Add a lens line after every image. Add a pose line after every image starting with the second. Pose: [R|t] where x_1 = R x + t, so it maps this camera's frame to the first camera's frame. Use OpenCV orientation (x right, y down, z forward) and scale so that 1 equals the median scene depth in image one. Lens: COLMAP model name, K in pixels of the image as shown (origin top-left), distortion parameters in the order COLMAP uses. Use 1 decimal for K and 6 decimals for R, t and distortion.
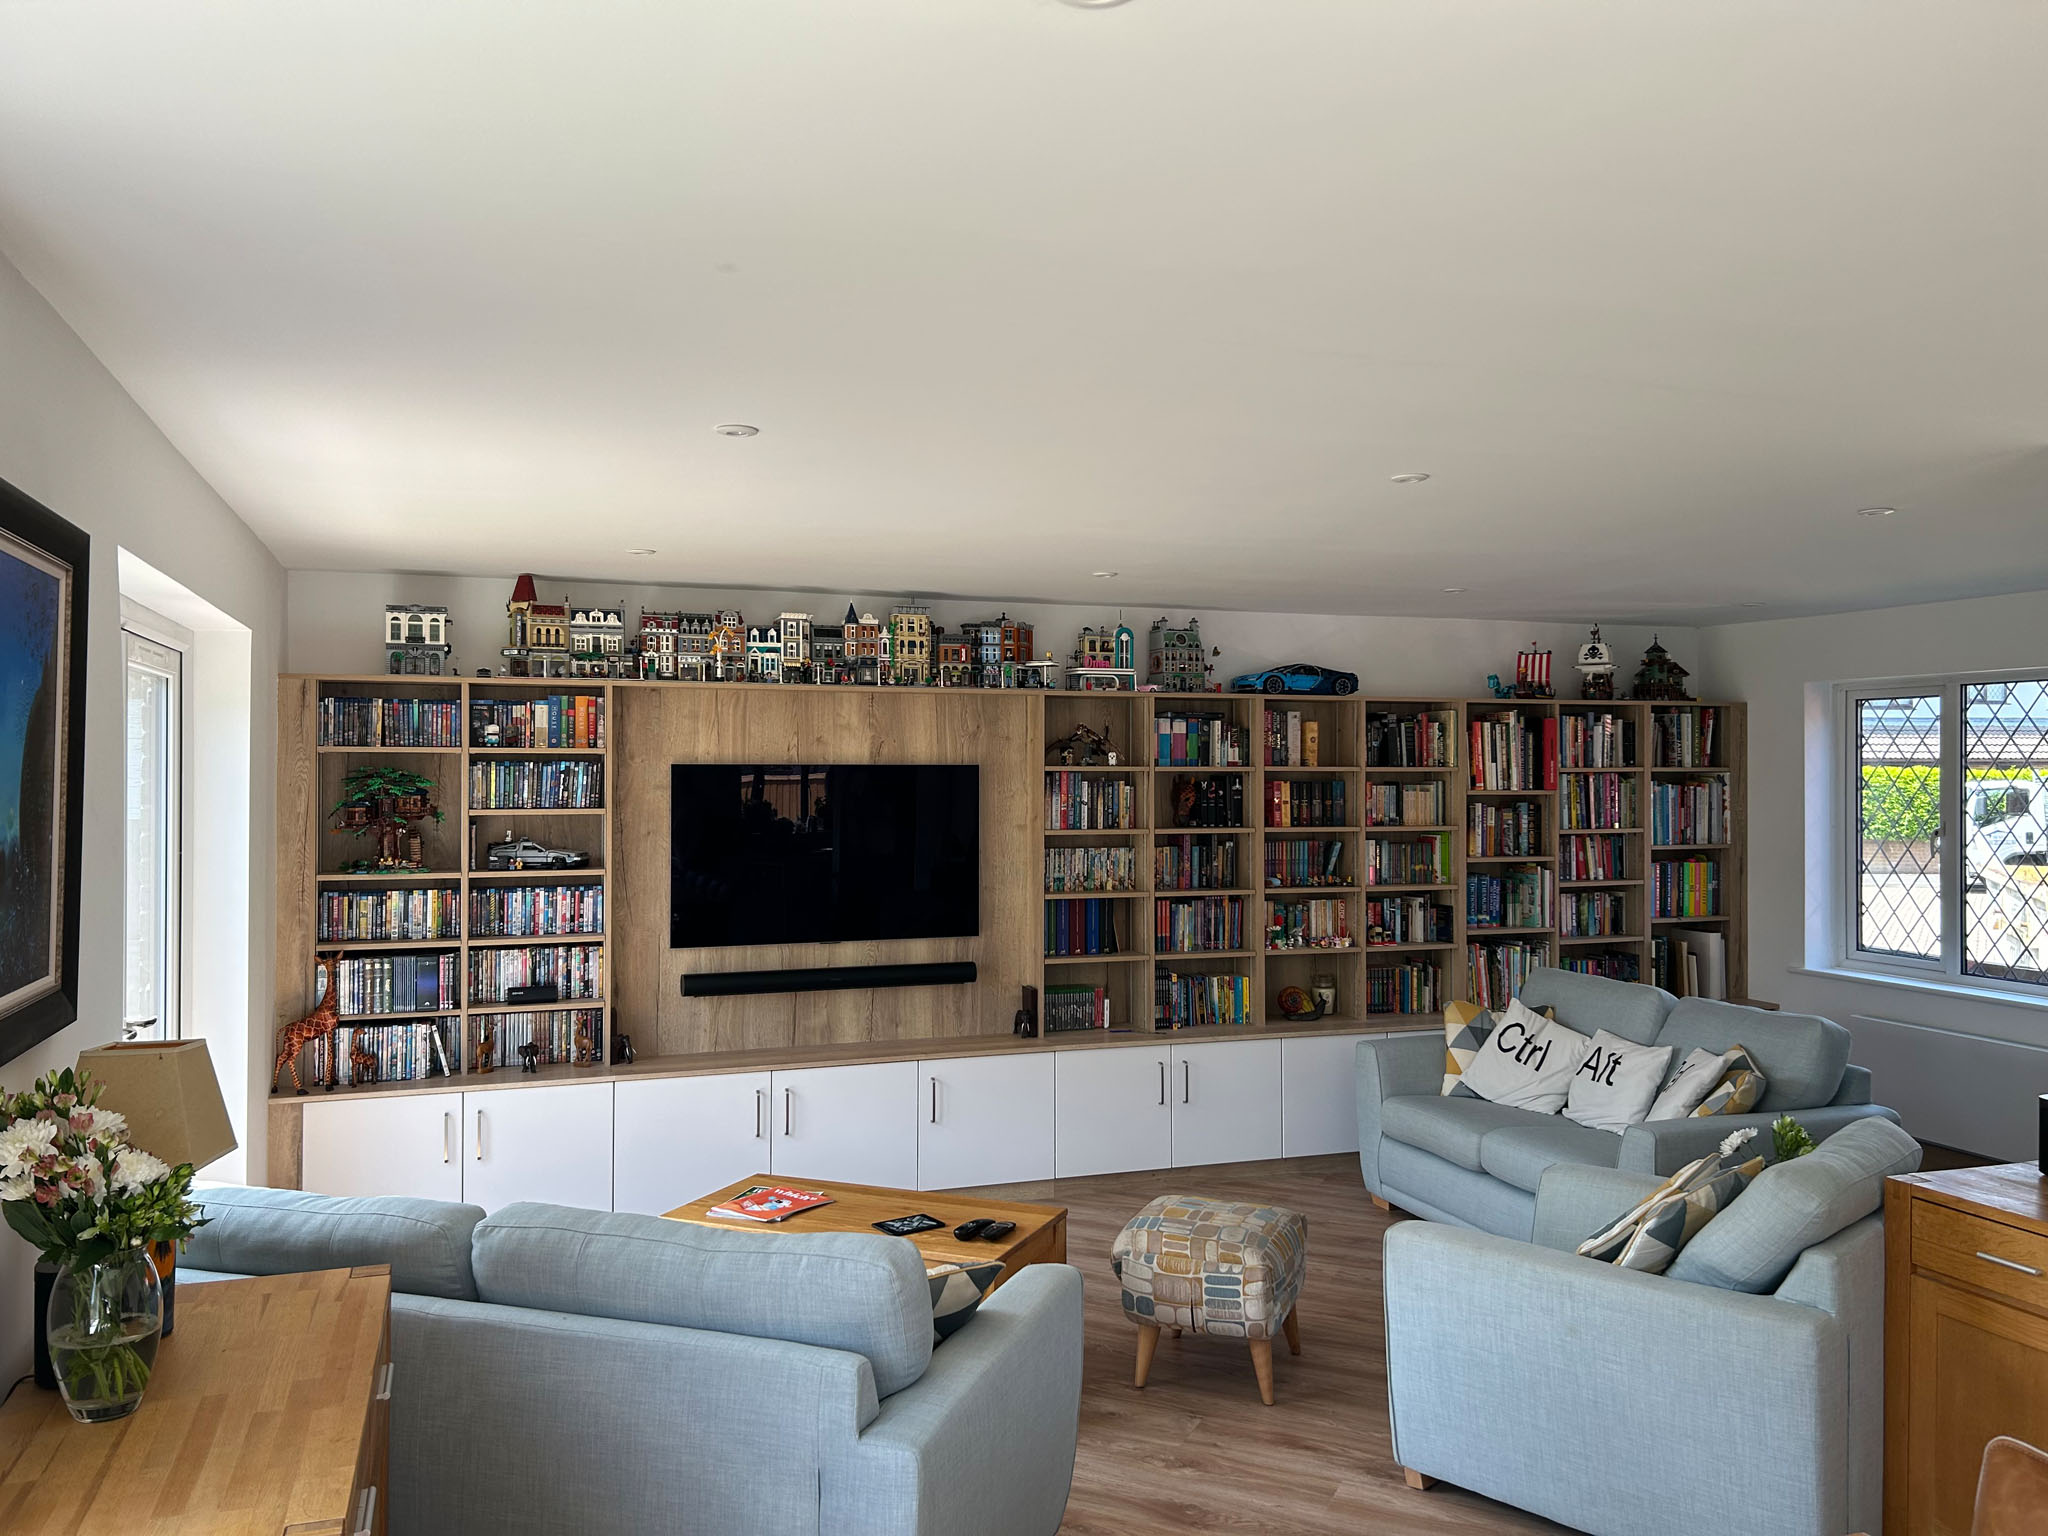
lens RADIAL K [[1548.2, 0, 1030.1], [0, 1548.2, 778.2], [0, 0, 1]] dist [0.062697, -0.087703]
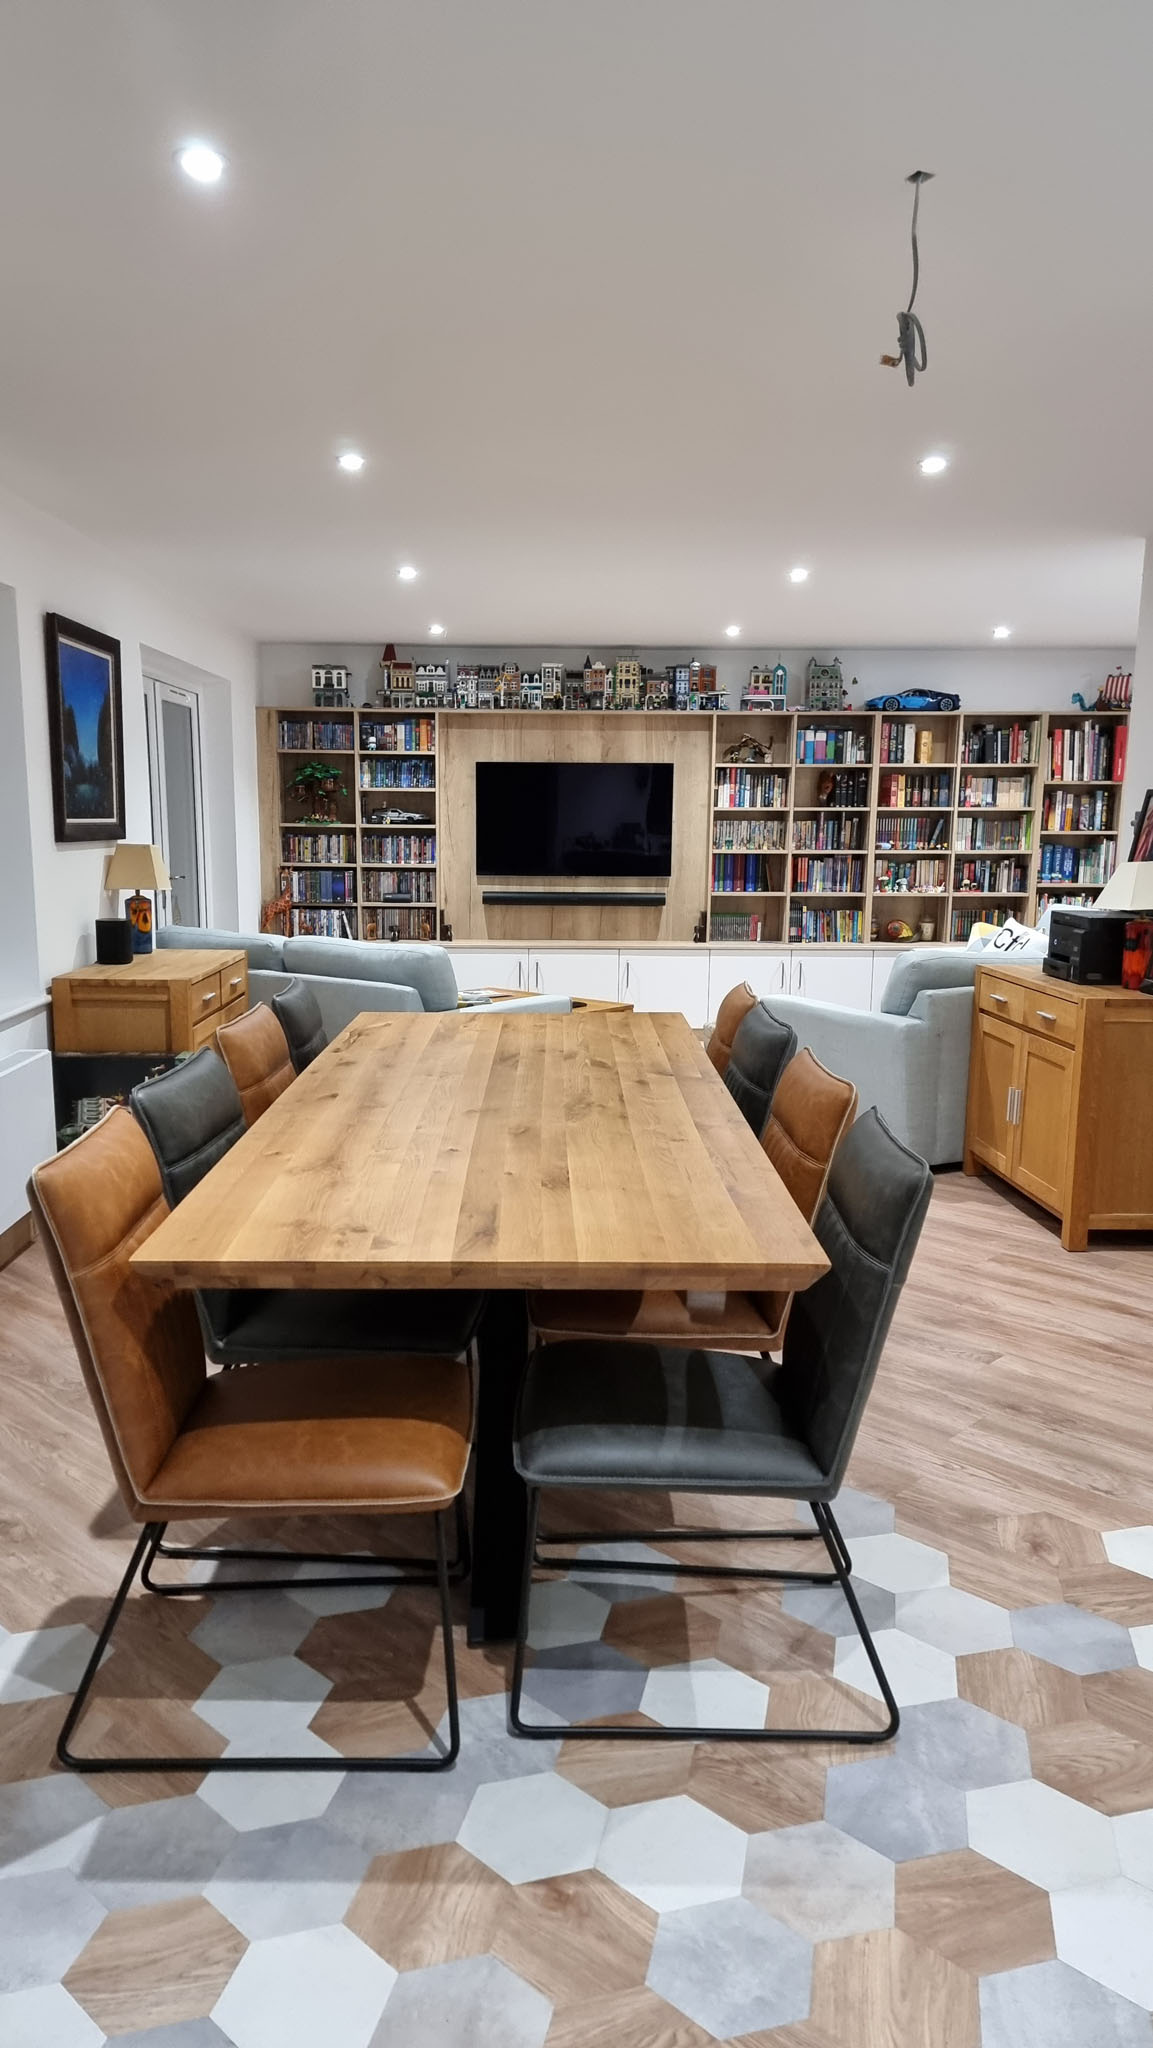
lens RADIAL K [[1412.3, 0, 546.9], [0, 1412.3, 1058.6], [0, 0, 1]] dist [0.095500, -0.110806]
pose [[0.945086, 0.061622, -0.320961, 0.334273], [-0.006709, 0.985515, 0.169456, 0.044981], [0.326754, -0.157997, 0.931809, -0.413232]]
